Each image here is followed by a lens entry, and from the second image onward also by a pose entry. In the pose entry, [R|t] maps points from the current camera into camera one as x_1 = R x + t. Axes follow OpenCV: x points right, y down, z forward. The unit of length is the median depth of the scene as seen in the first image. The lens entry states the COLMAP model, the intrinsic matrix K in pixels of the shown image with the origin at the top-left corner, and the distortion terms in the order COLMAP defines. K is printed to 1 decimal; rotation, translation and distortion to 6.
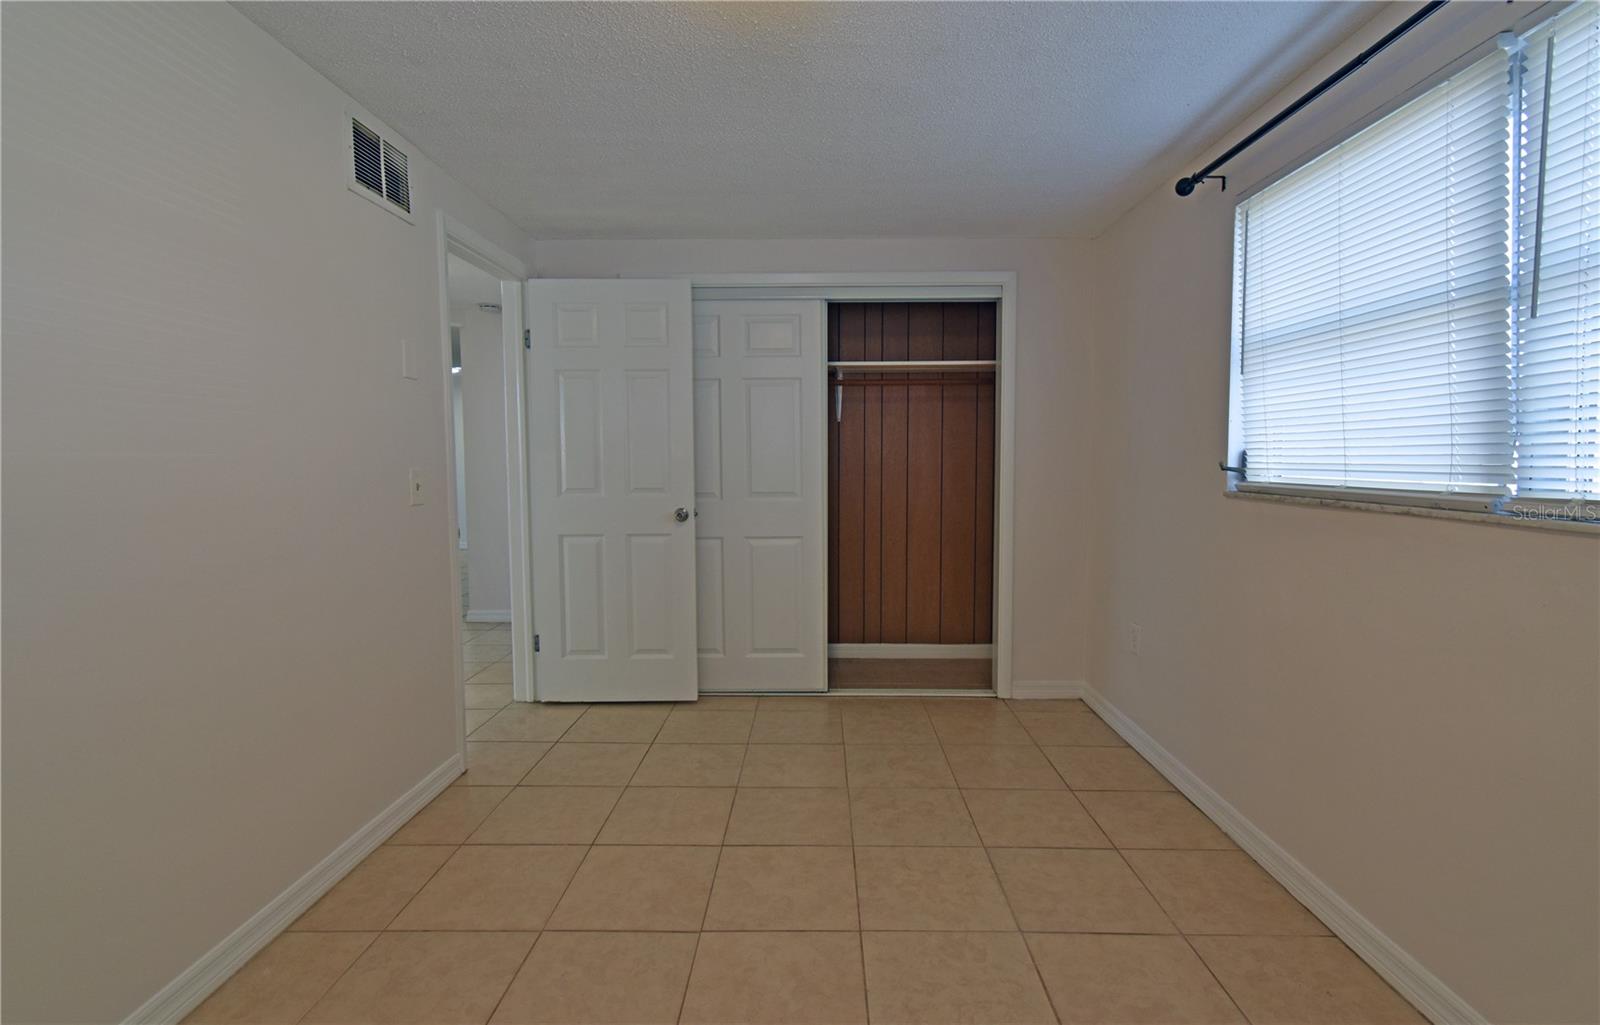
lens RADIAL K [[713.6, 0, 800.2], [0, 713.6, 509.1], [0, 0, 1]] dist [0.000491, 0.000113]
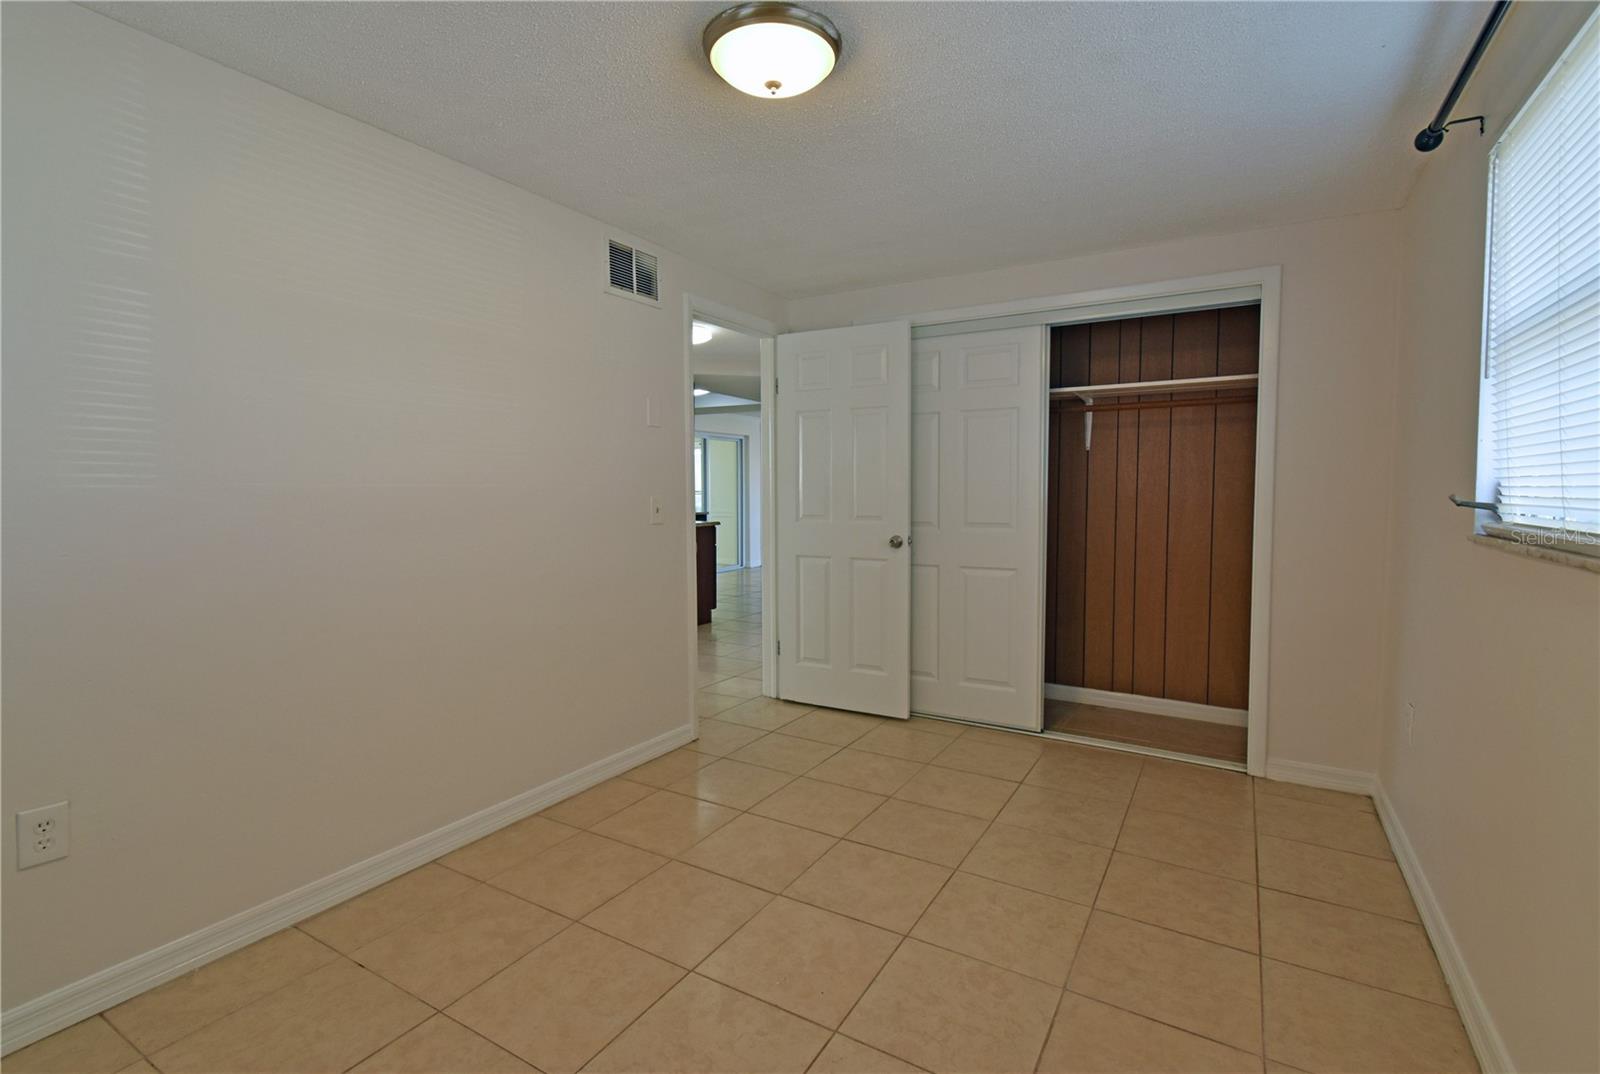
lens RADIAL K [[725.8, 0, 800.0], [0, 725.8, 537.0], [0, 0, 1]] dist [0.000382, 0.000261]
pose [[0.866711, 0.035508, -0.497545, 0.249226], [-0.037787, 0.999271, 0.005490, 0.000177], [0.497377, 0.014042, 0.867421, -0.010550]]
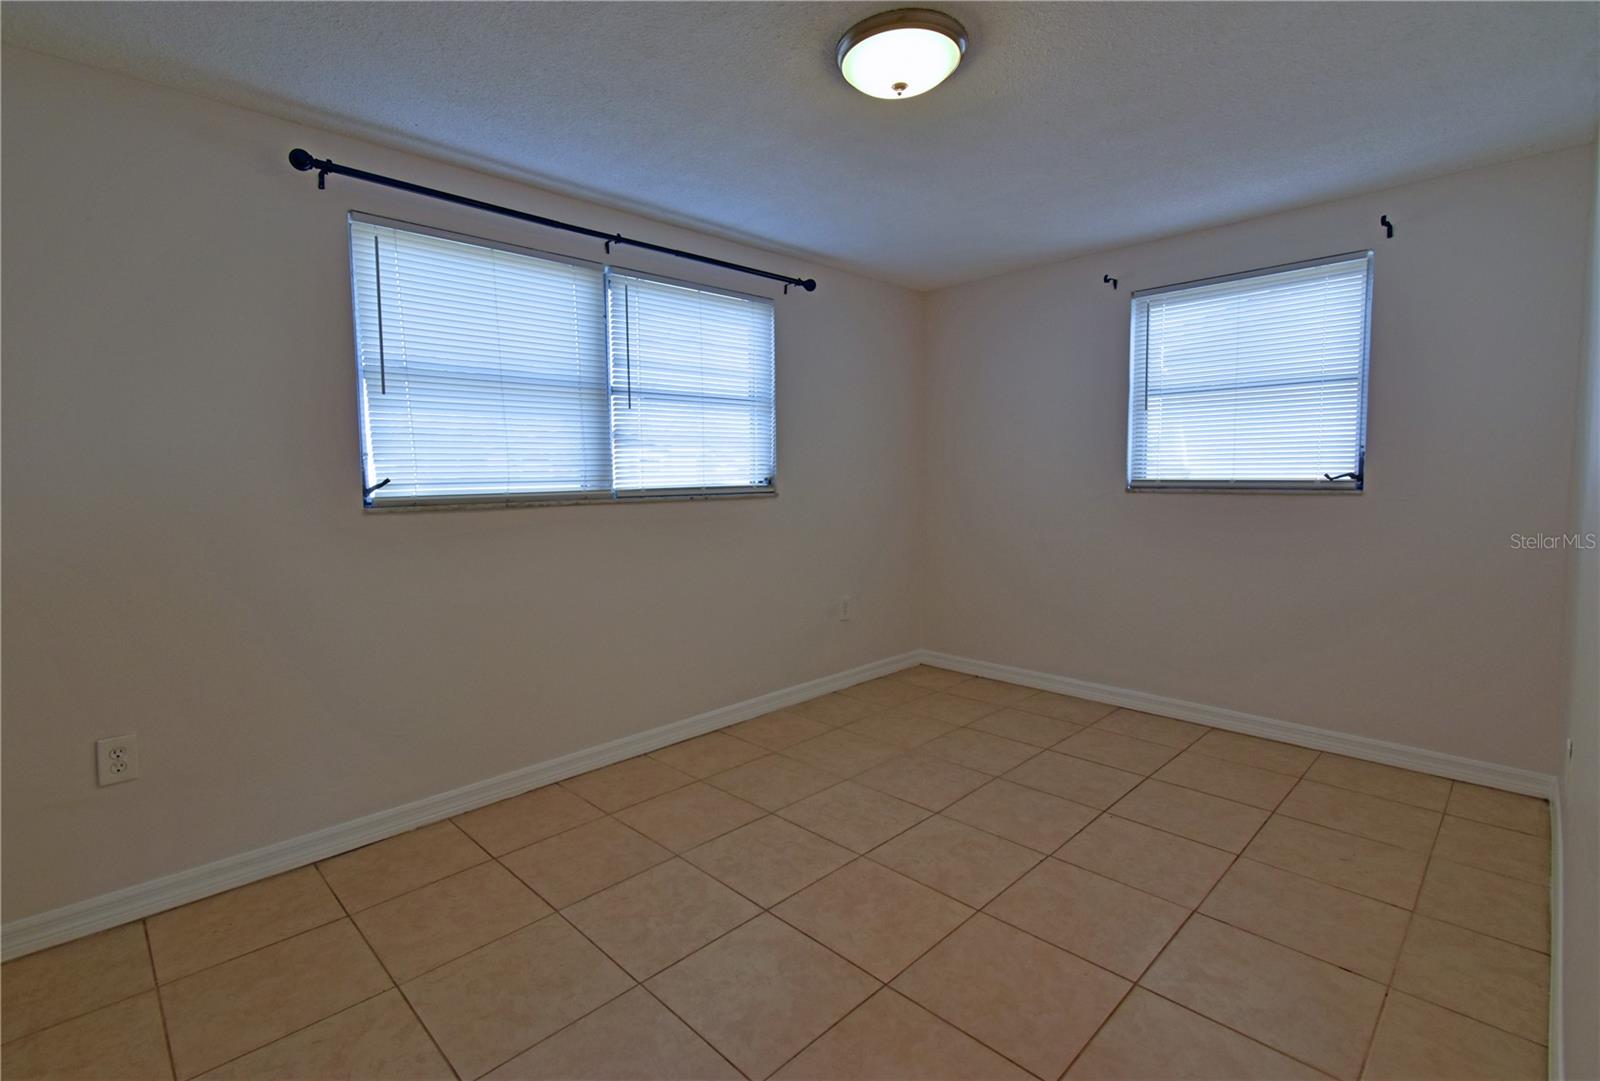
lens RADIAL K [[735.1, 0, 786.3], [0, 735.1, 531.8], [0, 0, 1]] dist [0.000346, 0.000089]
pose [[-0.711949, -0.046718, 0.700675, -0.369139], [0.065207, 0.989076, 0.132203, -0.061954], [-0.699197, 0.139810, -0.701125, 0.904433]]
